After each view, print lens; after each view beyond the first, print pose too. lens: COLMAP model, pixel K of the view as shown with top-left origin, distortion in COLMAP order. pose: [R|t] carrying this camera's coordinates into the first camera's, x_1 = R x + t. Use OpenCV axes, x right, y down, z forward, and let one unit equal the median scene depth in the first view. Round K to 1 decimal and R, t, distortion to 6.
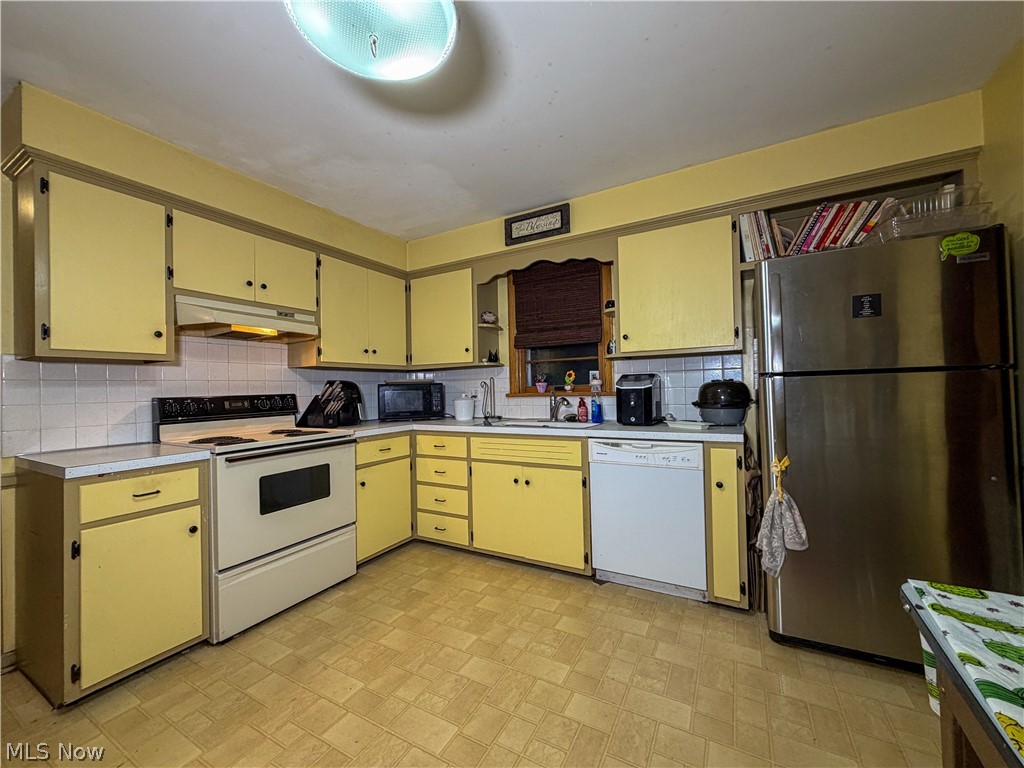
lens RADIAL K [[407.1, 0, 512.0], [0, 407.1, 384.0], [0, 0, 1]] dist [0.001871, 0.000219]
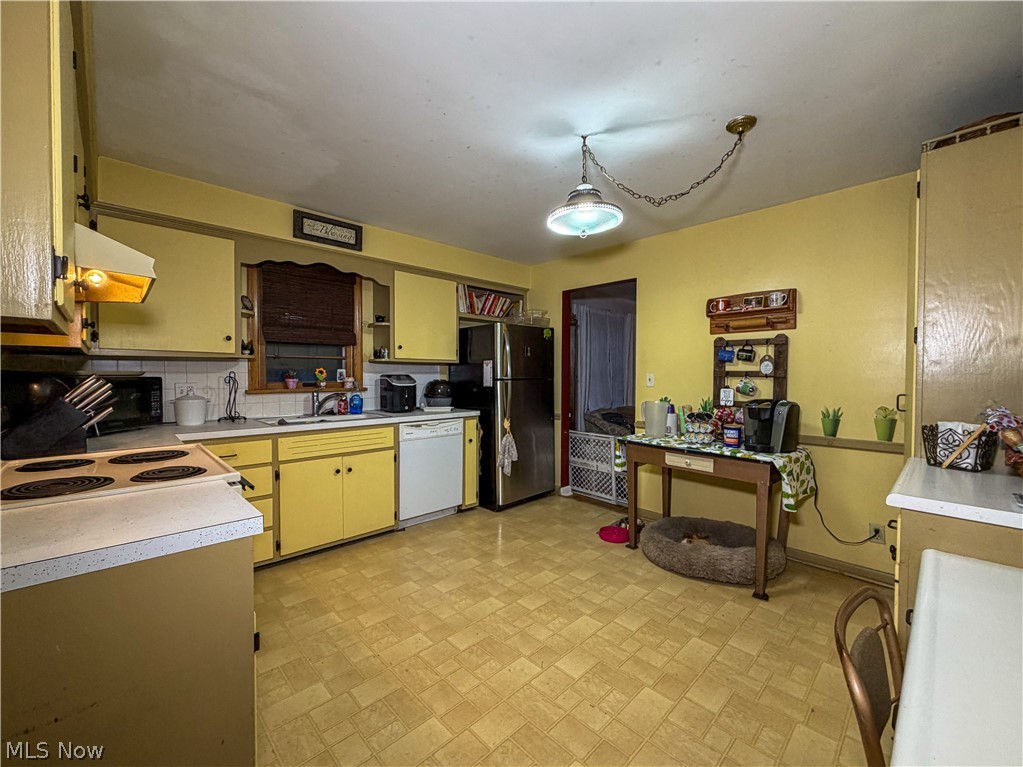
lens RADIAL K [[406.7, 0, 511.5], [0, 406.7, 383.5], [0, 0, 1]] dist [0.001871, 0.000219]
pose [[0.299063, 0.004425, 0.954223, -0.943190], [-0.017510, 0.999846, 0.000851, -0.003045], [-0.954073, -0.016963, 0.299095, 0.260909]]
